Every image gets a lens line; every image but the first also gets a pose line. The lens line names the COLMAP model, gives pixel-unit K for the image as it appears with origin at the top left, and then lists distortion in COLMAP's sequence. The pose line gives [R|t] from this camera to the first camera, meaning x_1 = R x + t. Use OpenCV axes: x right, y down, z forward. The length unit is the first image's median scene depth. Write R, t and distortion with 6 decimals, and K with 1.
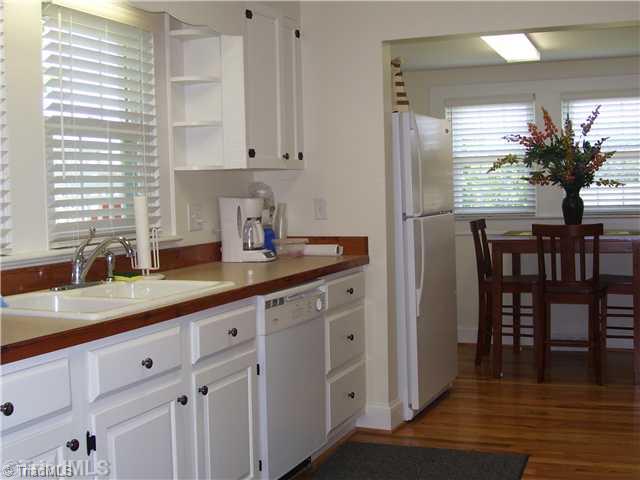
lens RADIAL K [[809.6, 0, 320.0], [0, 809.6, 240.0], [0, 0, 1]] dist [-0.103613, -0.038687]
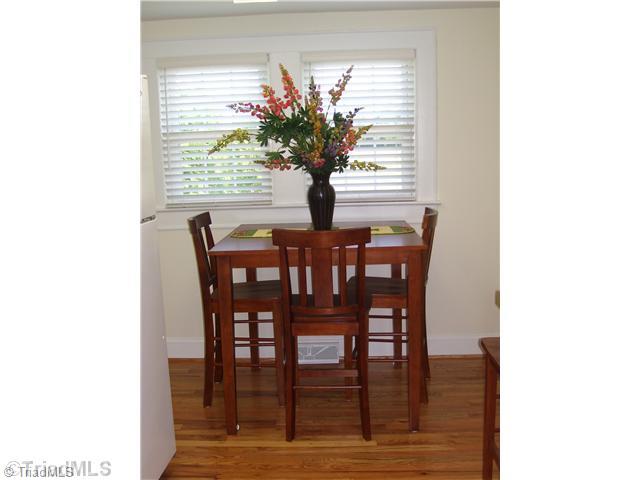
lens RADIAL K [[809.6, 0, 320.0], [0, 809.6, 240.0], [0, 0, 1]] dist [-0.103613, -0.038687]
pose [[0.947182, -0.034264, 0.318861, 0.064803], [0.025352, 0.999164, 0.032059, -0.025570], [-0.319693, -0.022282, 0.947259, 0.262433]]
